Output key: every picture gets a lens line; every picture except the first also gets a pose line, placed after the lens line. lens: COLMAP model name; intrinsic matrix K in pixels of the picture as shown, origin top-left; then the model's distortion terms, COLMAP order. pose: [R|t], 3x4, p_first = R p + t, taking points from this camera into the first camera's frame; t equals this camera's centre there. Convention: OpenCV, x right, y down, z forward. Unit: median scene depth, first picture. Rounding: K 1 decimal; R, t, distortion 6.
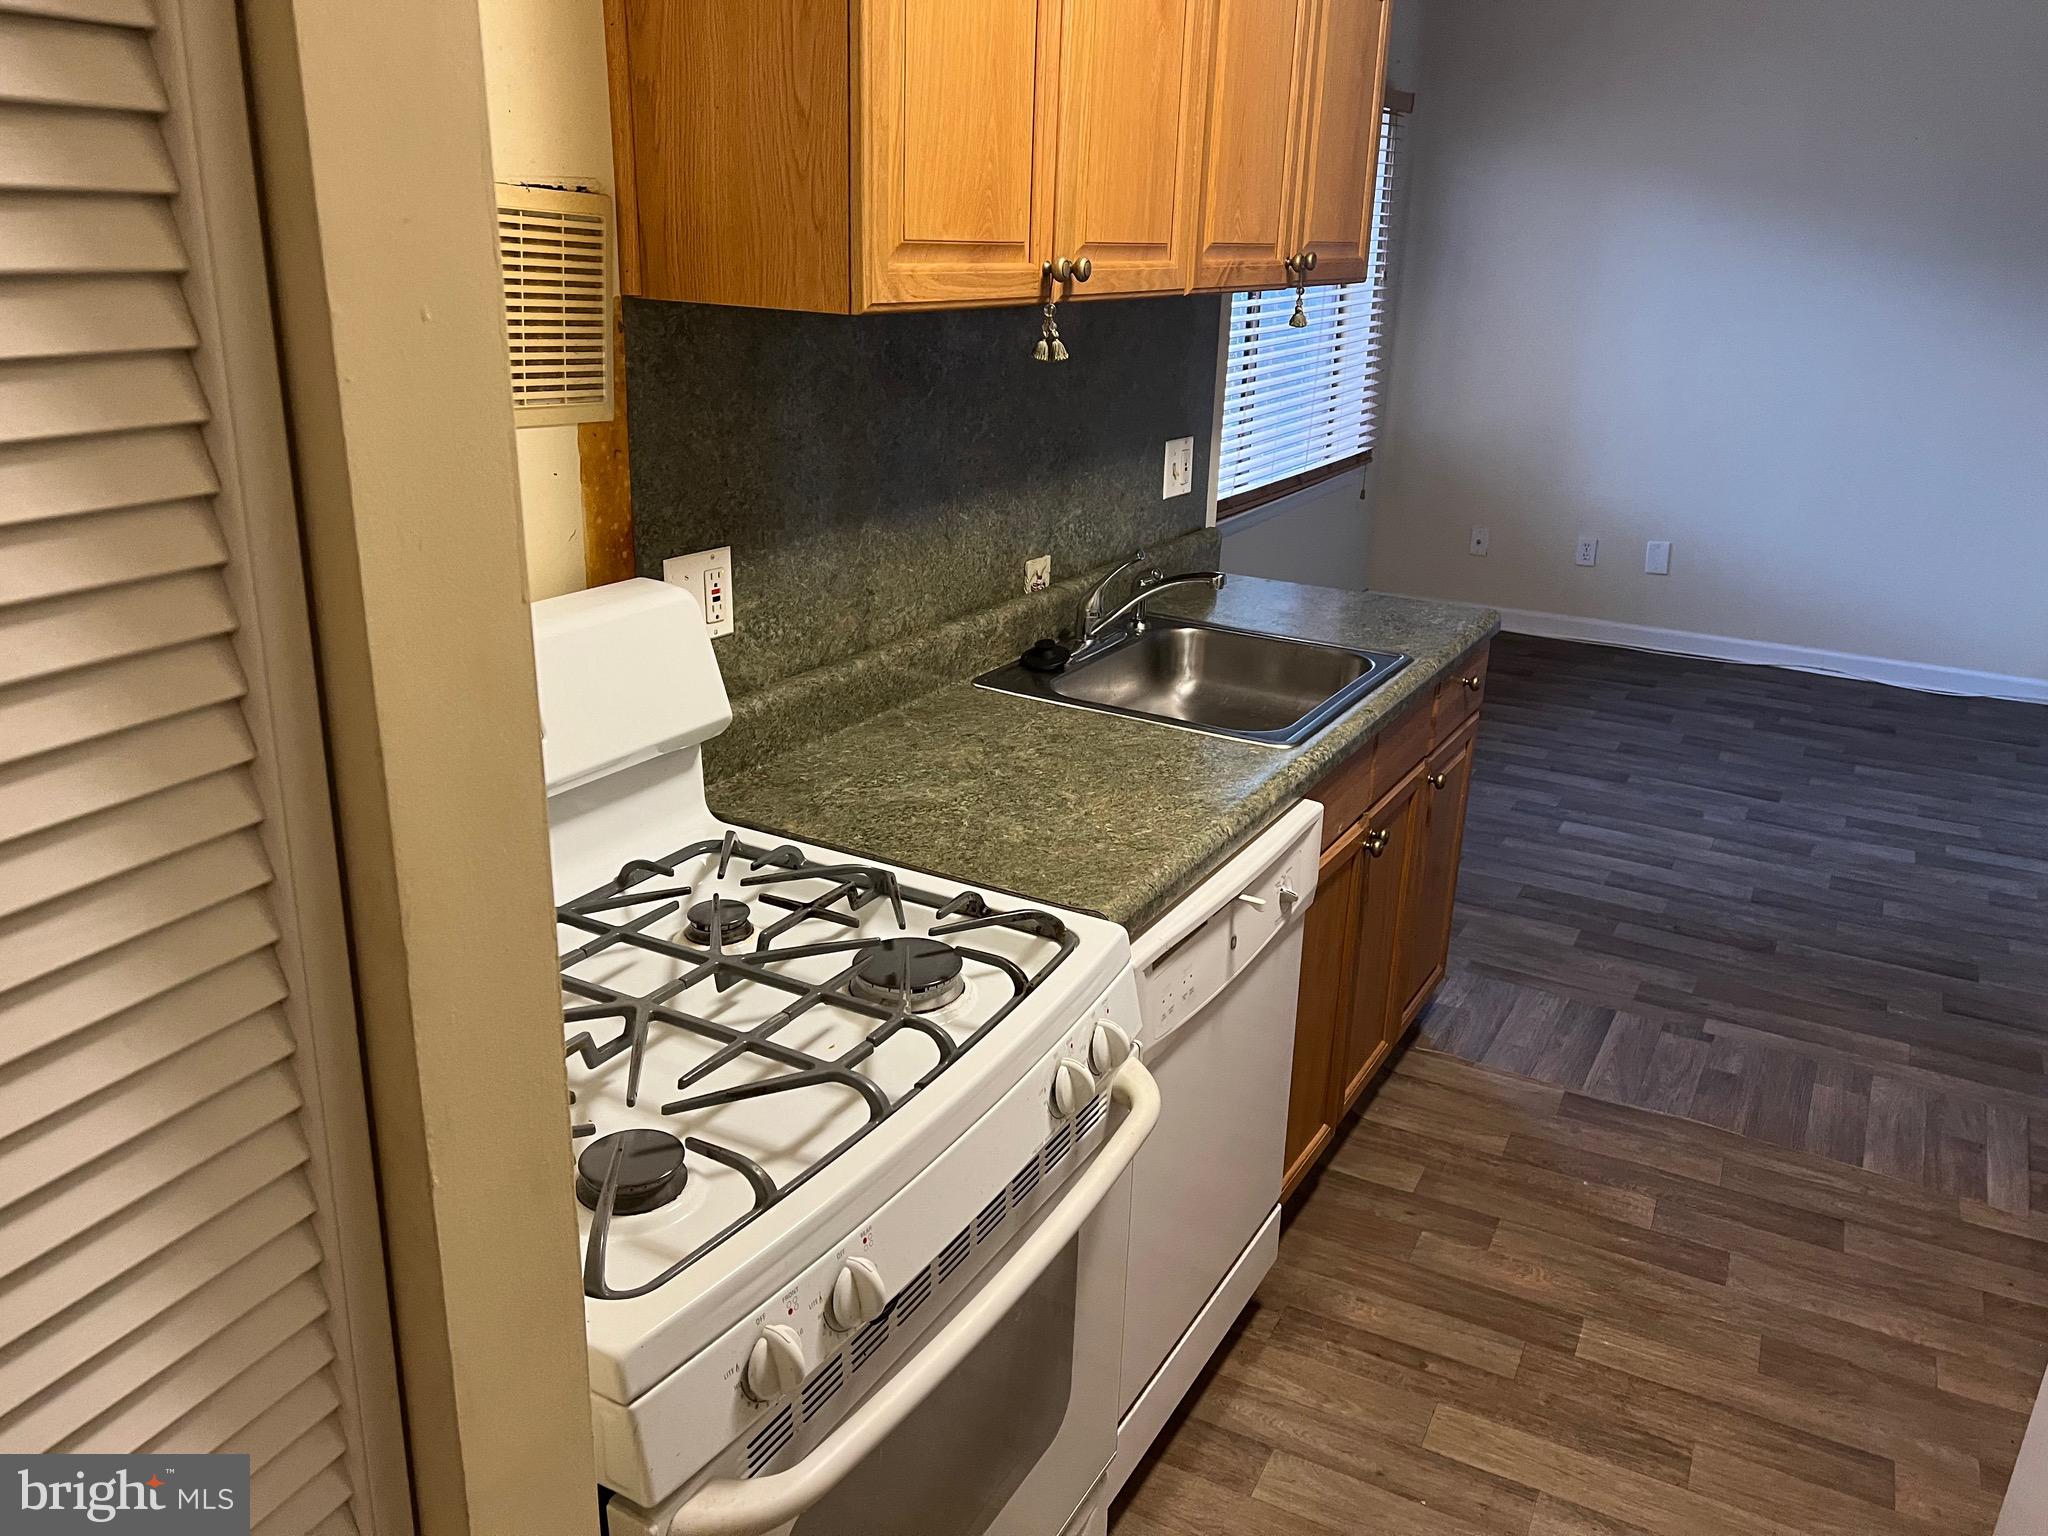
lens RADIAL K [[1533.1, 0, 1024.0], [0, 1533.1, 768.0], [0, 0, 1]] dist [0.037298, -0.052560]
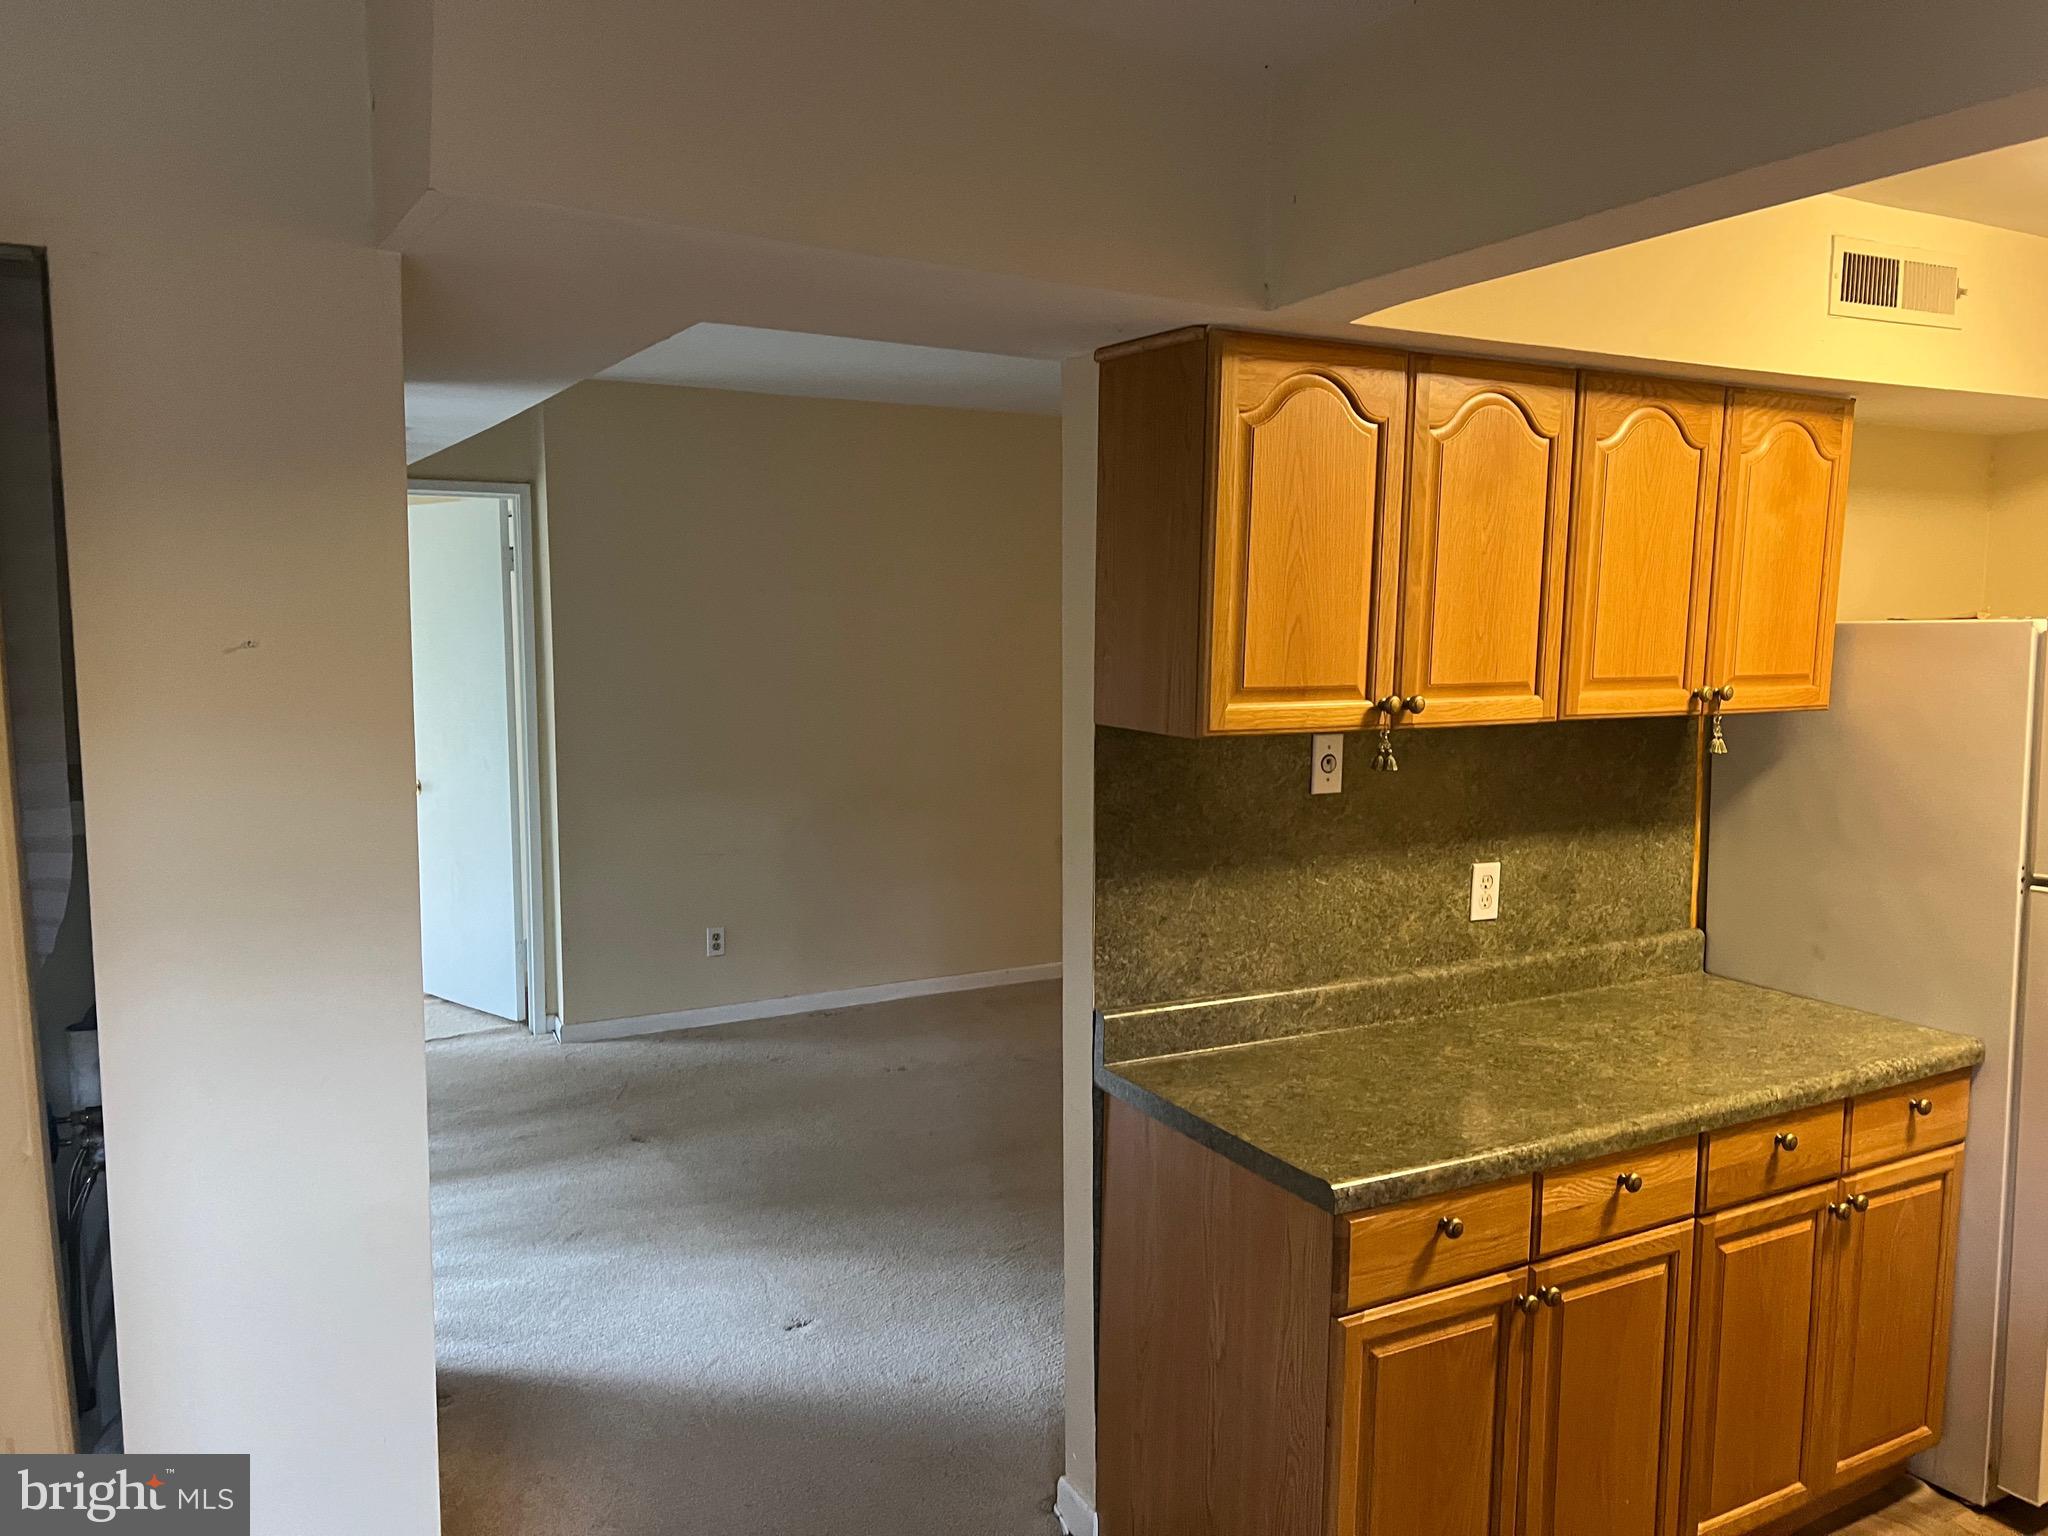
lens RADIAL K [[1533.1, 0, 1024.0], [0, 1533.1, 768.0], [0, 0, 1]] dist [0.037298, -0.052560]
pose [[0.826235, 0.004451, -0.563308, 0.311983], [-0.150138, 0.965539, -0.212587, 0.136119], [0.542950, 0.260221, 0.798430, -0.454343]]
